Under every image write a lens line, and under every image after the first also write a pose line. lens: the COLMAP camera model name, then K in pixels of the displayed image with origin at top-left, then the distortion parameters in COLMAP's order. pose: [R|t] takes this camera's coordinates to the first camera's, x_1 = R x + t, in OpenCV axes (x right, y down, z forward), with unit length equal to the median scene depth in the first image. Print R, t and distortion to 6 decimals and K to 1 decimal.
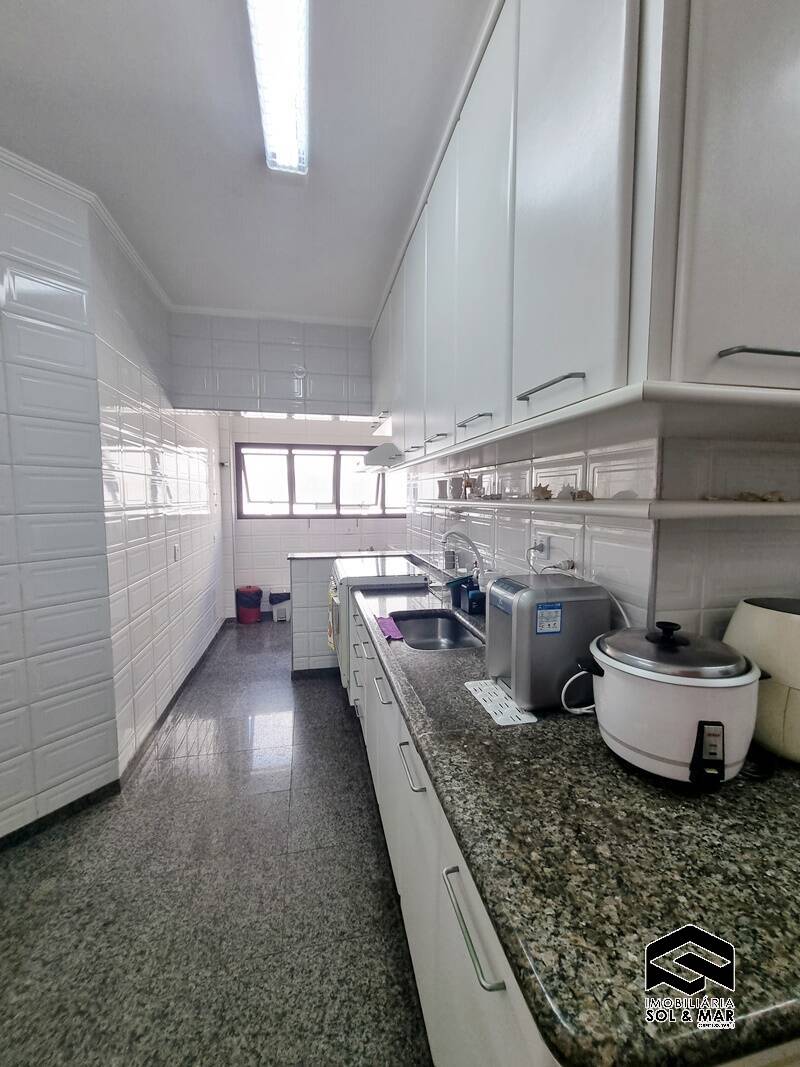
lens RADIAL K [[431.0, 0, 400.9], [0, 431.0, 528.8], [0, 0, 1]] dist [0.000936, -0.001569]
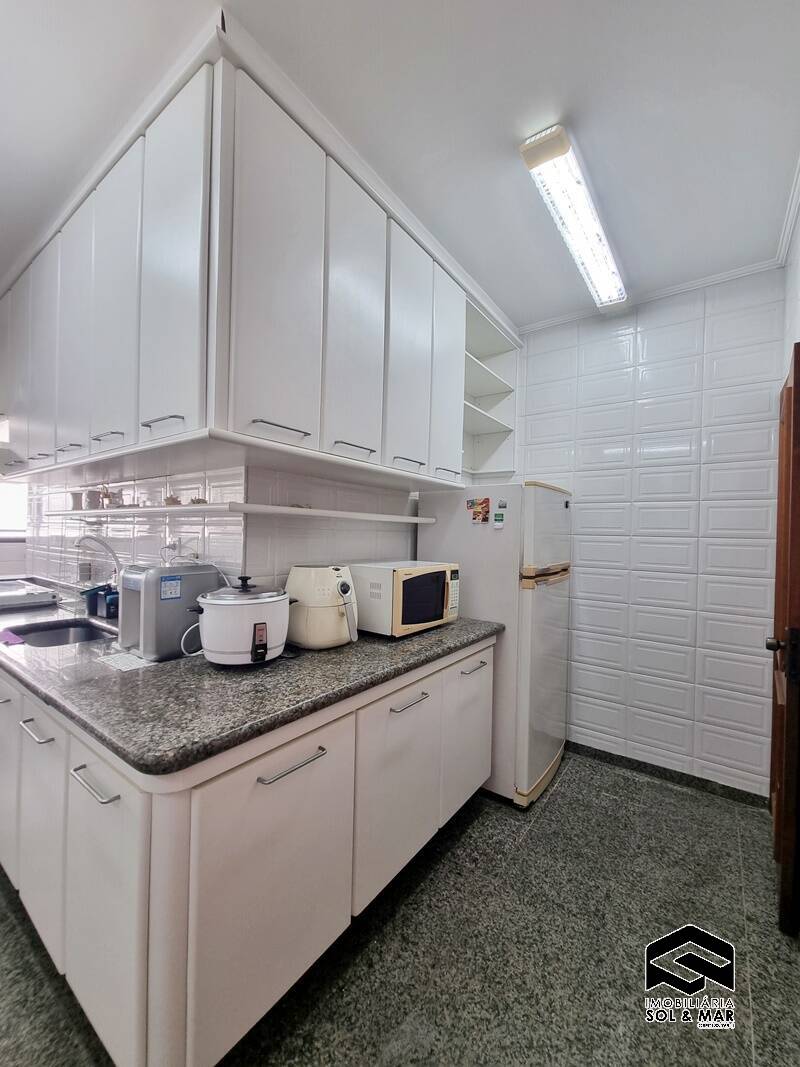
lens RADIAL K [[431.0, 0, 398.4], [0, 431.0, 535.7], [0, 0, 1]] dist [0.000936, -0.001569]
pose [[0.742637, 0.015723, 0.669510, -0.028455], [0.029857, 0.997953, -0.056554, 0.106429], [-0.669029, 0.061989, 0.740647, -0.376481]]
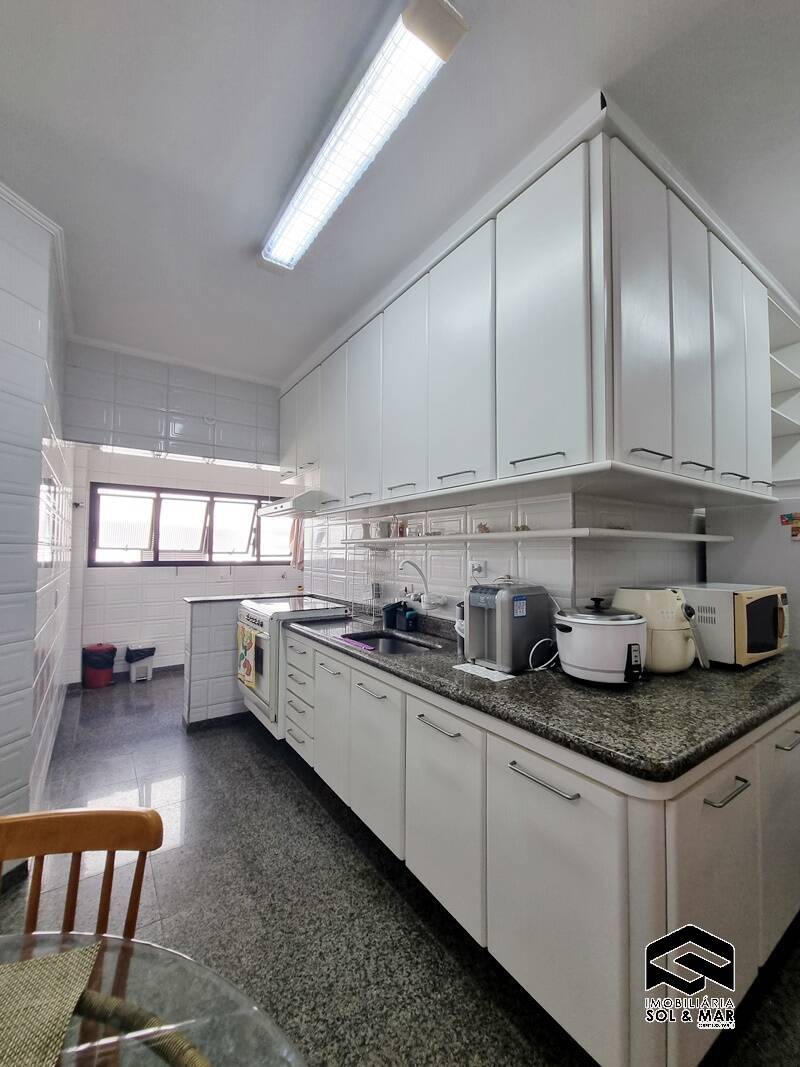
lens RADIAL K [[431.0, 0, 390.0], [0, 431.0, 534.5], [0, 0, 1]] dist [0.000936, -0.001569]
pose [[0.924262, 0.021475, 0.381155, -0.491332], [0.023960, 0.993185, -0.114057, 0.088325], [-0.381007, 0.114551, 0.917449, -0.177501]]
